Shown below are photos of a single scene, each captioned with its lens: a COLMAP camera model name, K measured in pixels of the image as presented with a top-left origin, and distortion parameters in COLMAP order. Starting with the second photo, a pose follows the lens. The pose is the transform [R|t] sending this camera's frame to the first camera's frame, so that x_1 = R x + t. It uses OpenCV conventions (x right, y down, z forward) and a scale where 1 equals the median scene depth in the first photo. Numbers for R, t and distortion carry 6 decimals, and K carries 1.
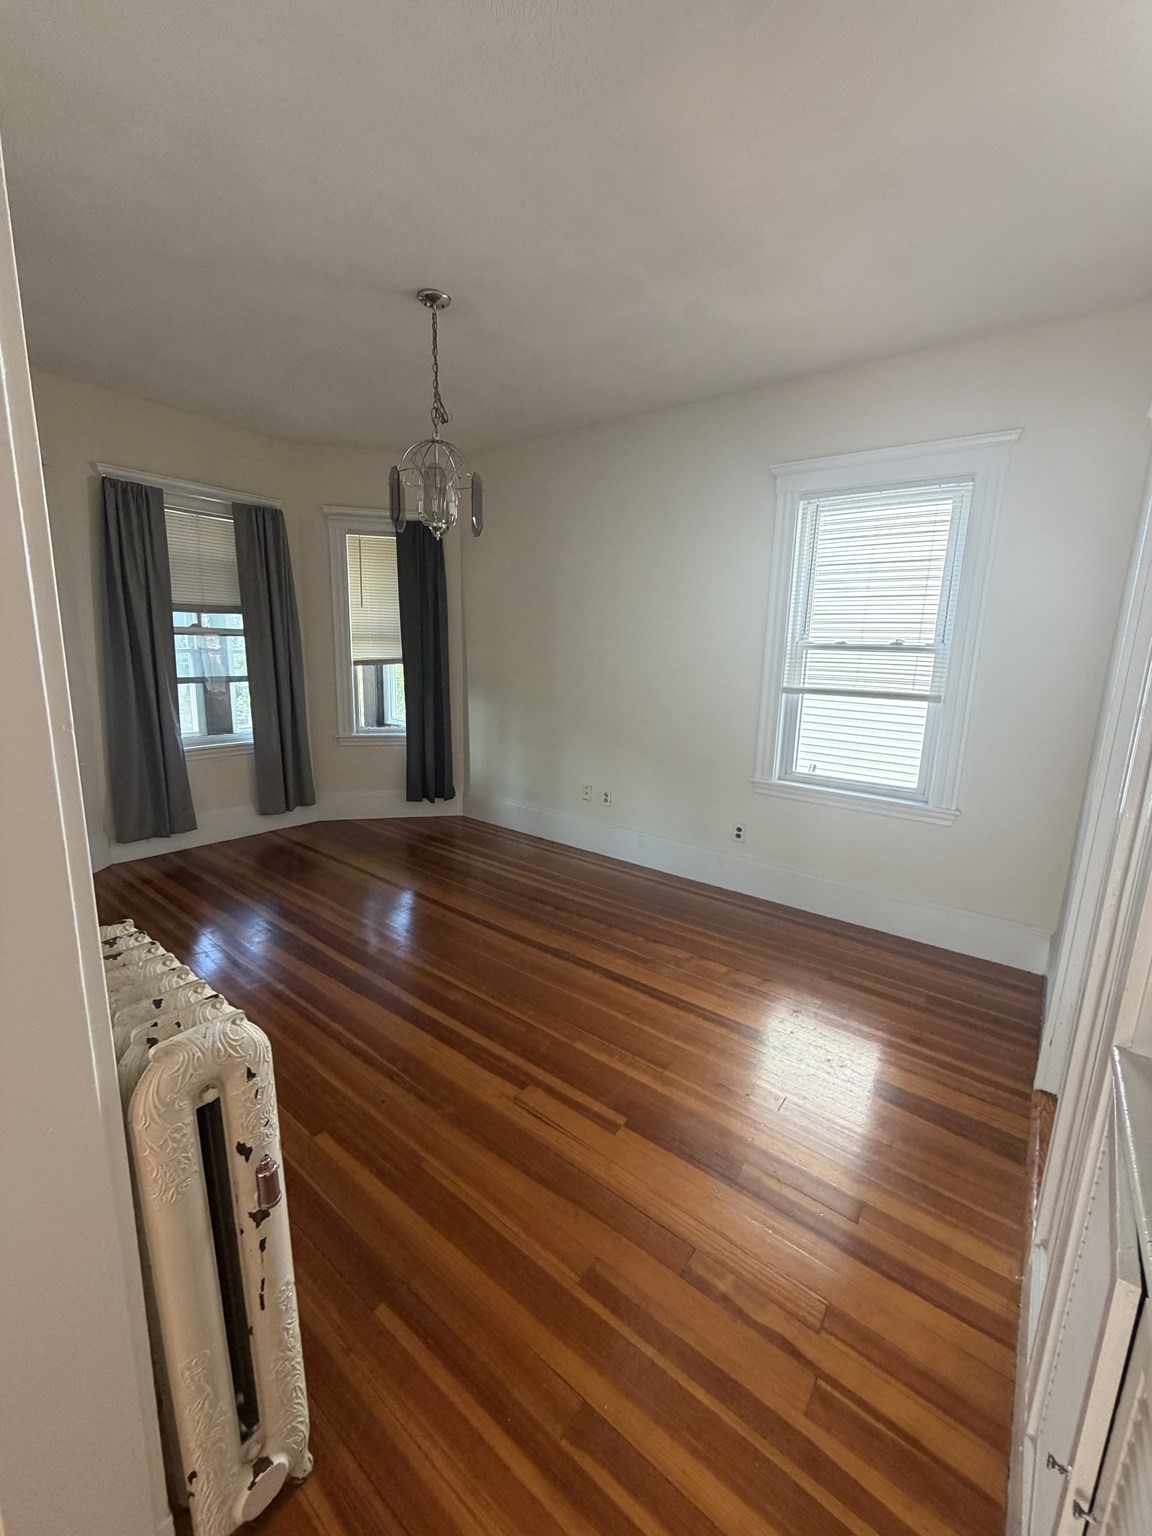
lens RADIAL K [[617.4, 0, 576.0], [0, 617.4, 768.0], [0, 0, 1]] dist [0.000512, 0.000016]
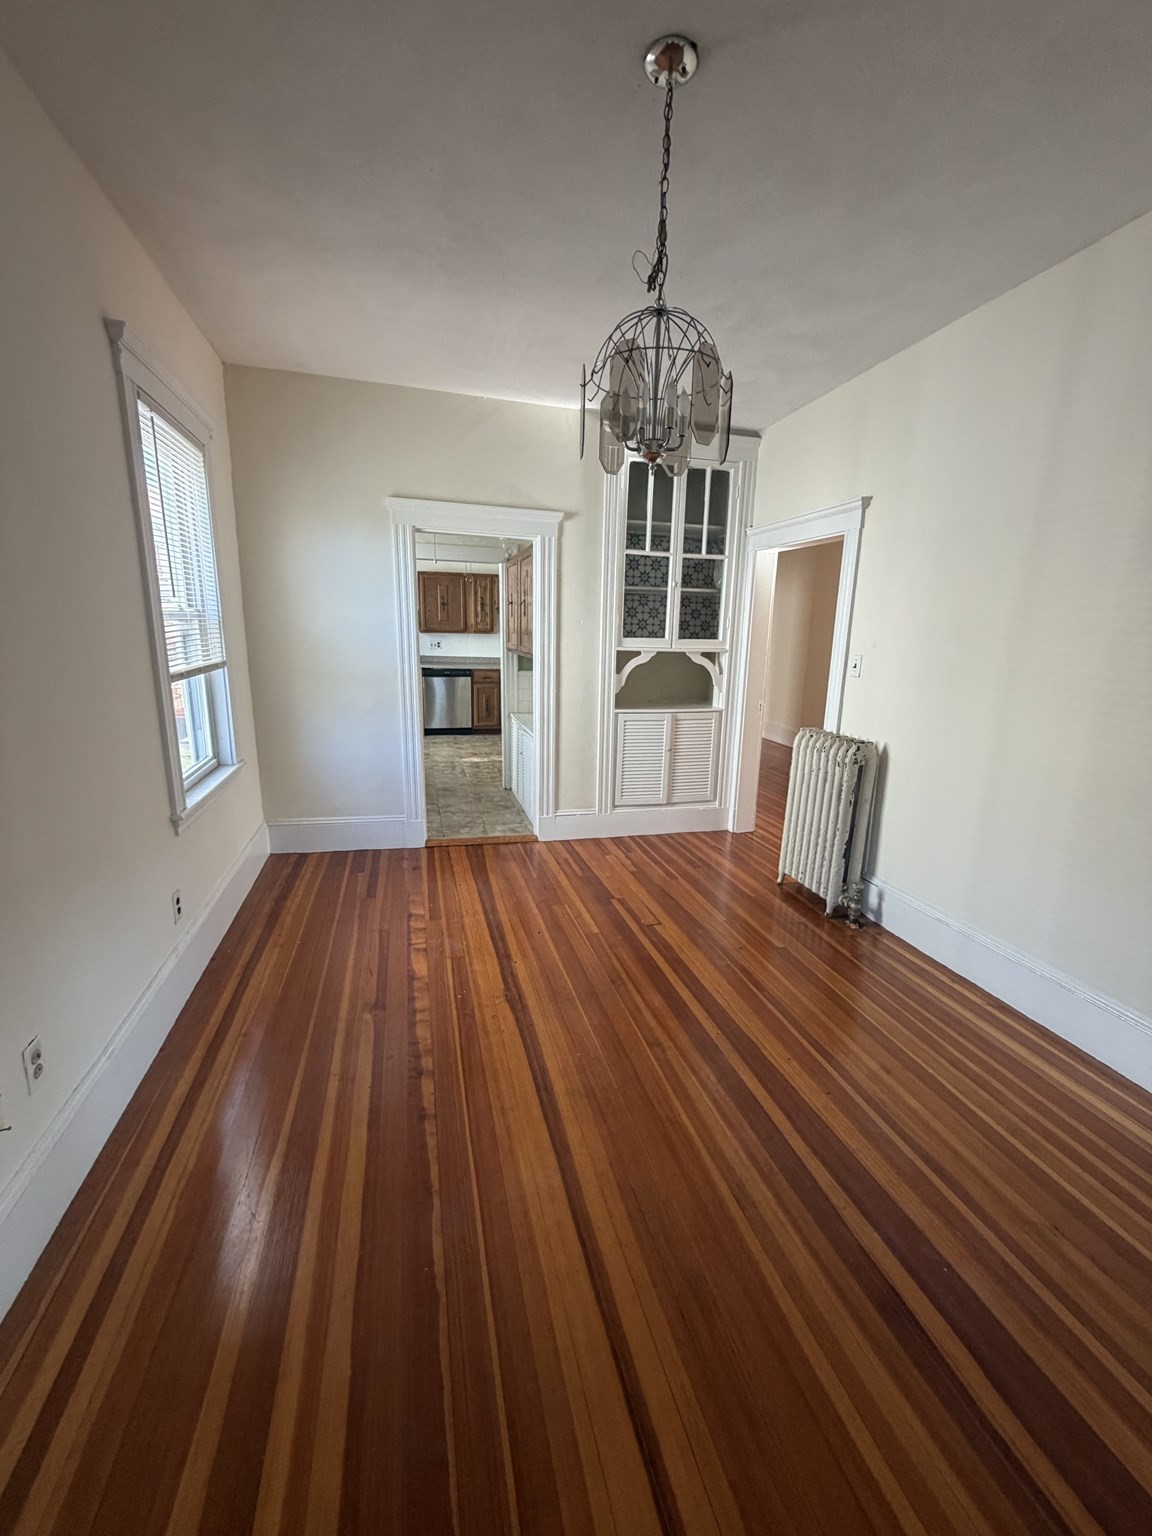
lens RADIAL K [[617.4, 0, 576.0], [0, 617.4, 768.0], [0, 0, 1]] dist [0.000512, 0.000016]
pose [[-0.799961, -0.178295, 0.572952, -0.569568], [0.075268, 0.917479, 0.390597, -0.343578], [-0.595313, 0.355587, -0.720527, 1.594699]]
